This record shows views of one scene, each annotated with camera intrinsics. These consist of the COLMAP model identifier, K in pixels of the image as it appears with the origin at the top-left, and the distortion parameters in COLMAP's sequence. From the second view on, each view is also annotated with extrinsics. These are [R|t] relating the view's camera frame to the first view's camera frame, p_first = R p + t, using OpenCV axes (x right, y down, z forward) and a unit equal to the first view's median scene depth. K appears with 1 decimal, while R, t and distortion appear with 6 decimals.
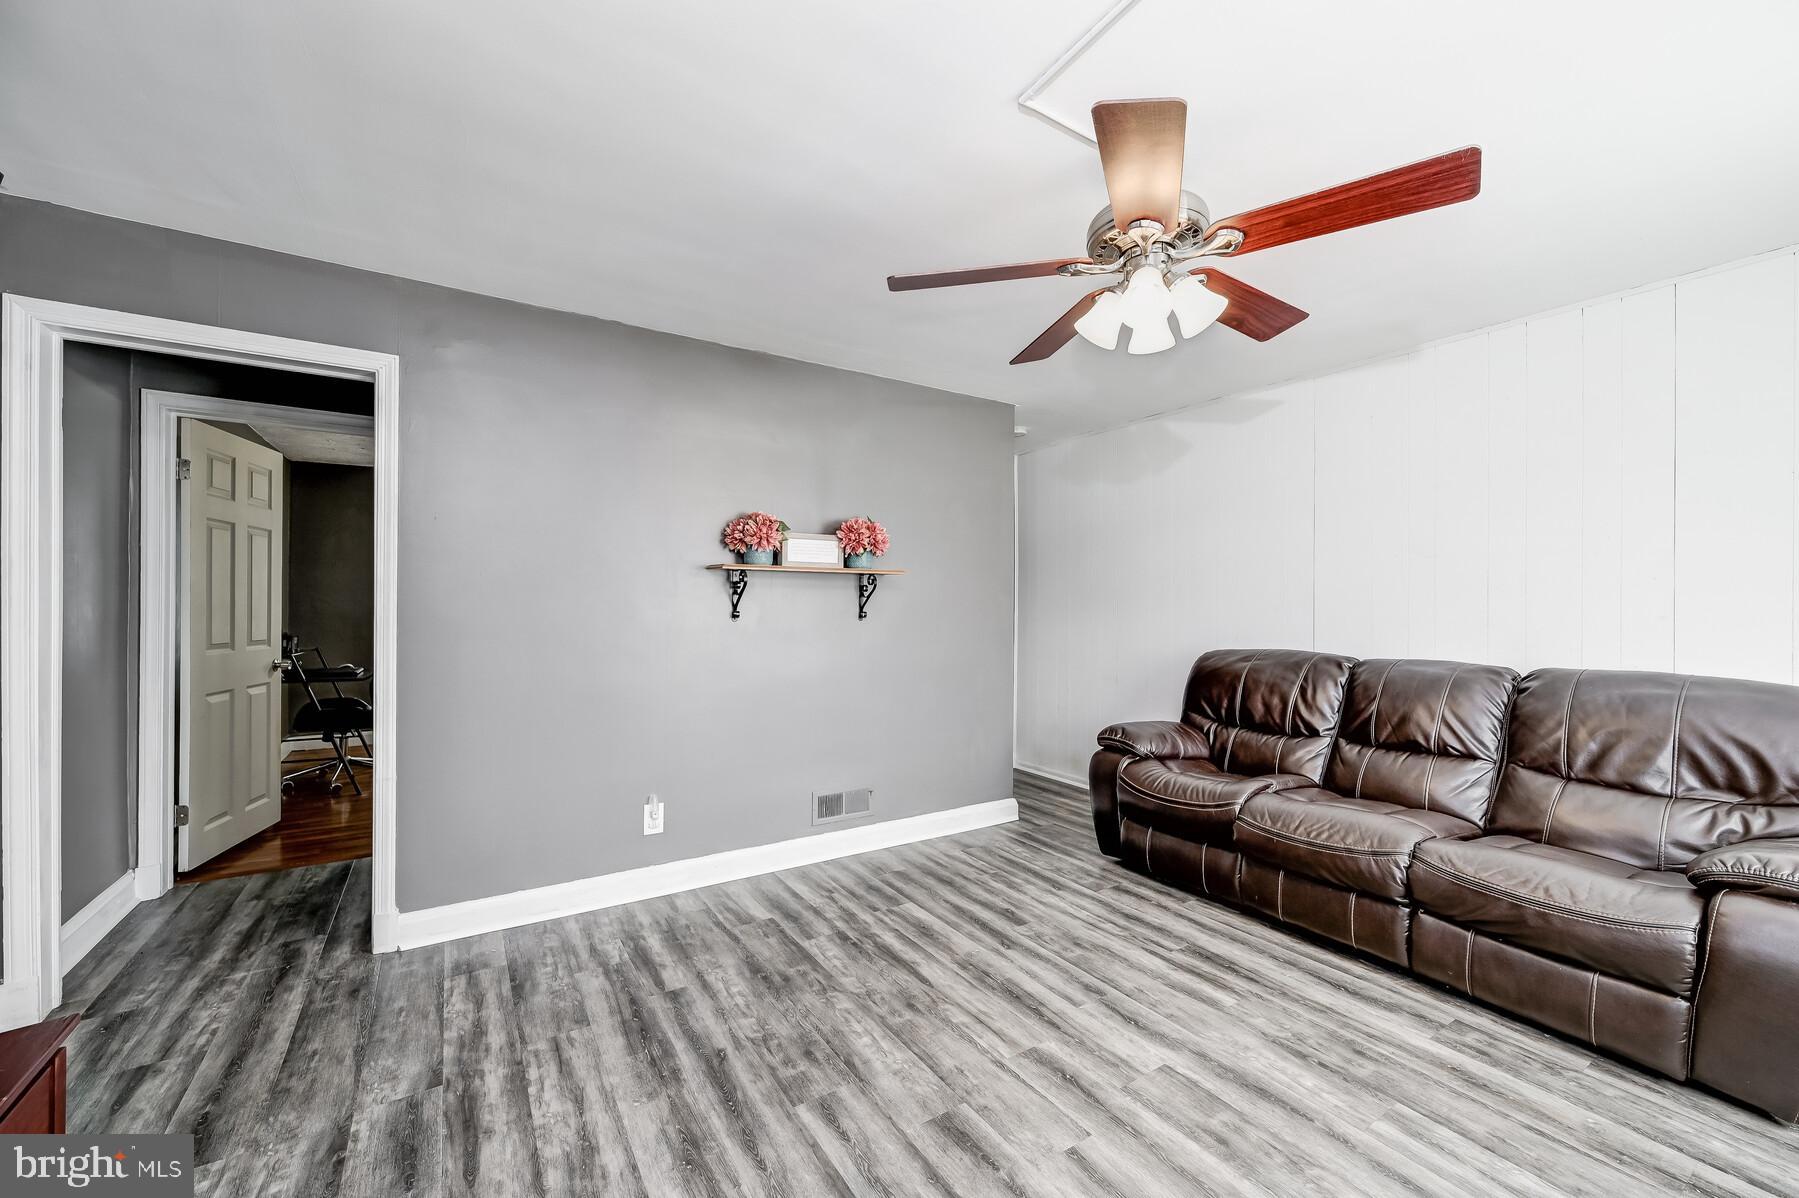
lens RADIAL K [[714.7, 0, 913.0], [0, 714.7, 605.4], [0, 0, 1]] dist [0.002578, 0.000417]
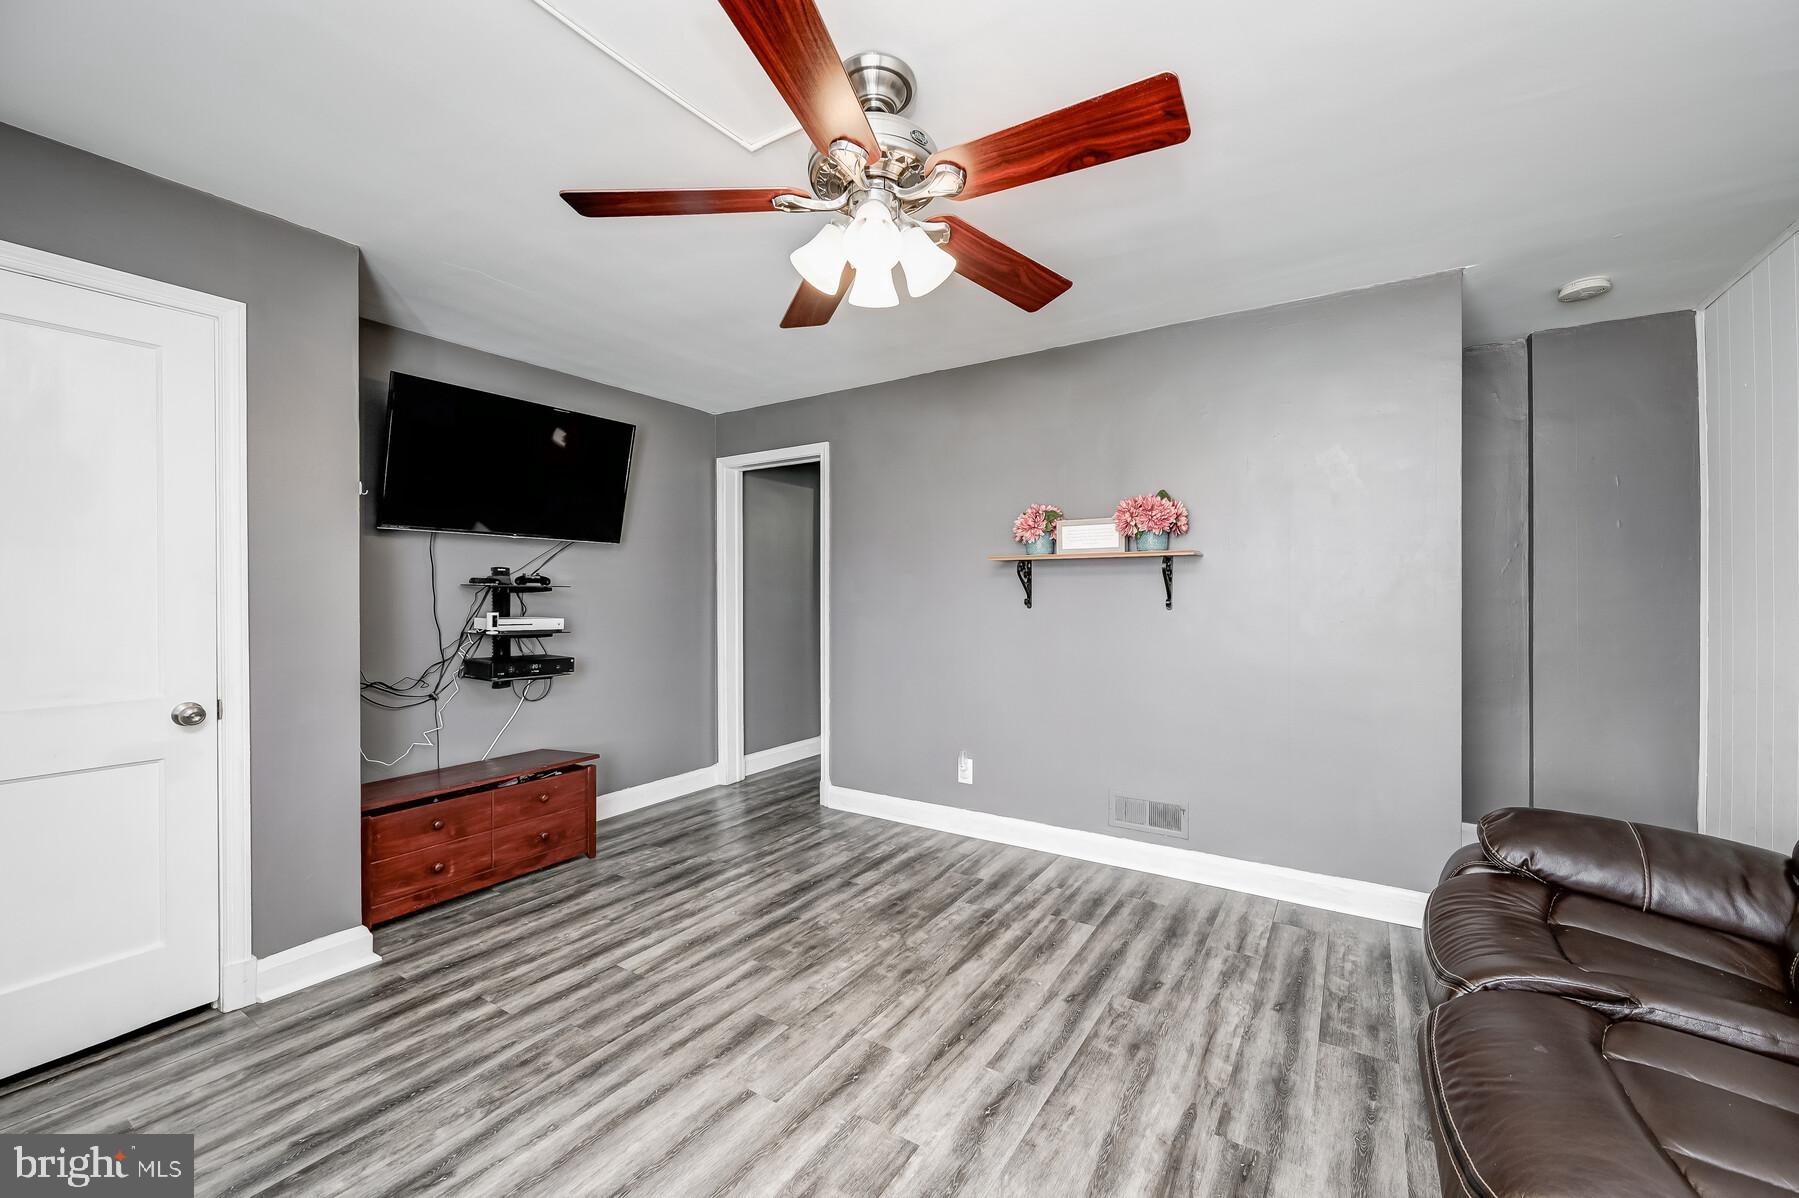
lens RADIAL K [[714.7, 0, 902.8], [0, 714.7, 599.2], [0, 0, 1]] dist [0.002578, 0.000417]
pose [[0.407485, 0.001015, -0.913211, 0.894231], [0.003815, 0.999989, 0.002813, 0.005192], [0.913204, -0.004630, 0.407477, 0.526501]]
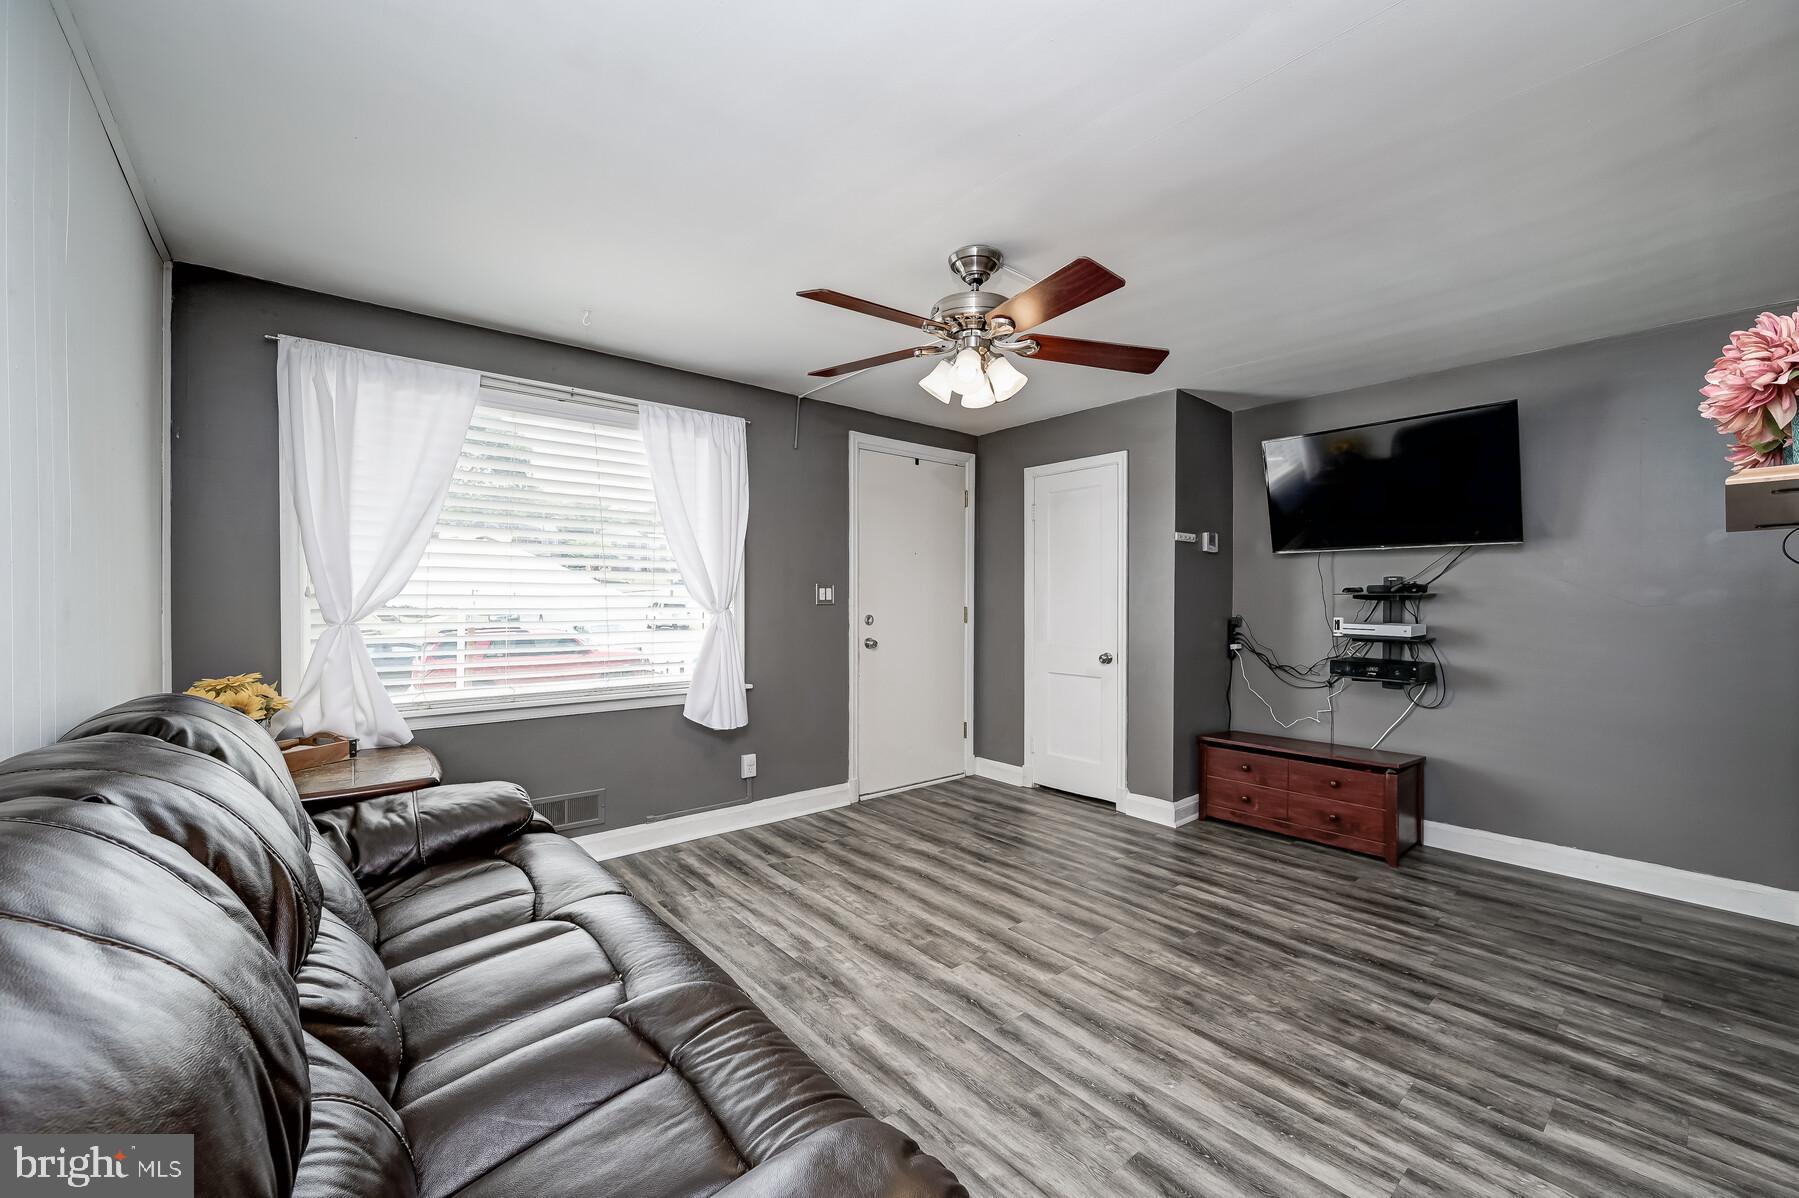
lens RADIAL K [[714.7, 0, 915.3], [0, 714.7, 597.0], [0, 0, 1]] dist [0.002578, 0.000417]
pose [[-0.990925, -0.007359, -0.134213, 0.476571], [-0.006731, 0.999964, -0.005130, 0.001148], [0.134246, -0.004180, -0.990939, 1.809547]]
